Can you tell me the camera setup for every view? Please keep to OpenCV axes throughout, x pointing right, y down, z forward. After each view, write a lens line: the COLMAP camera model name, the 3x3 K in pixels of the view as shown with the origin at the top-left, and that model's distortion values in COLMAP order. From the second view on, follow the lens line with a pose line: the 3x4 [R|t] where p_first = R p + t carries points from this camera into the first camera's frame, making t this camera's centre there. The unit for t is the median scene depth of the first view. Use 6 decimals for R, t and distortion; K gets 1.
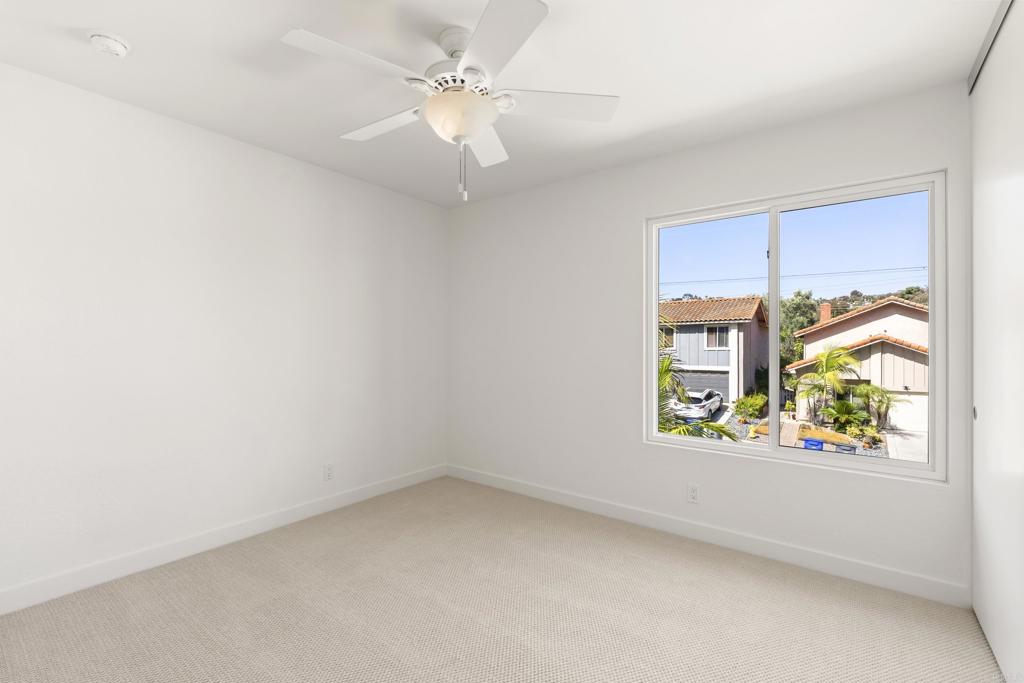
lens RADIAL K [[447.7, 0, 512.0], [0, 447.7, 341.5], [0, 0, 1]] dist [-0.001674, -0.000240]
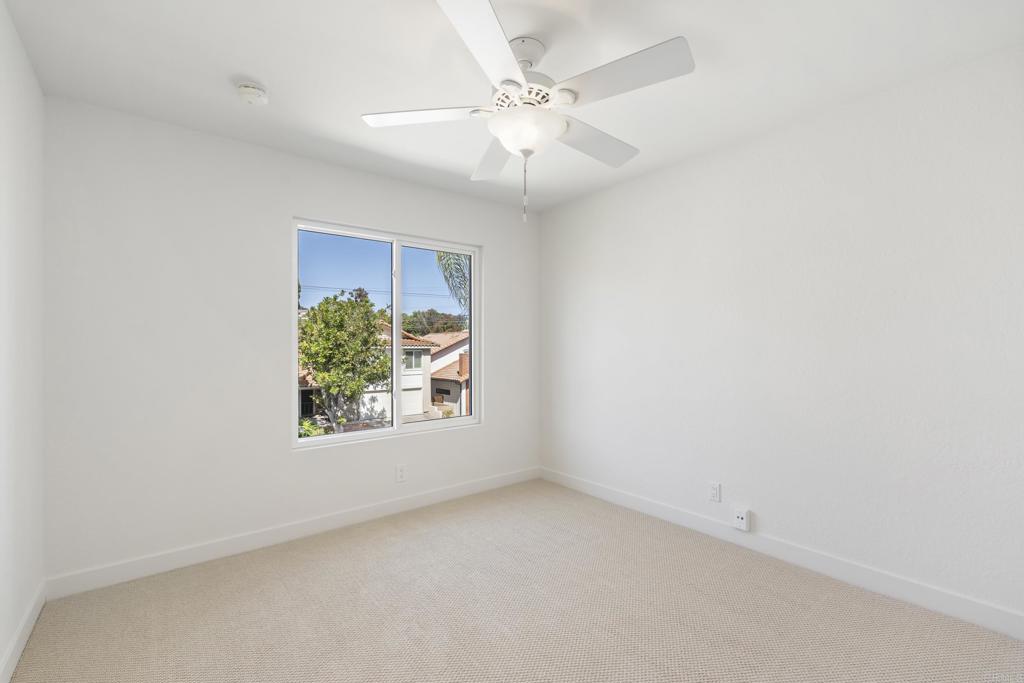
lens RADIAL K [[447.7, 0, 512.0], [0, 447.7, 341.5], [0, 0, 1]] dist [-0.001674, -0.000240]
pose [[0.249947, -0.011846, 0.968187, -0.474704], [-0.005152, 0.999895, 0.013564, -0.022939], [-0.968246, -0.008379, 0.249859, 0.294252]]
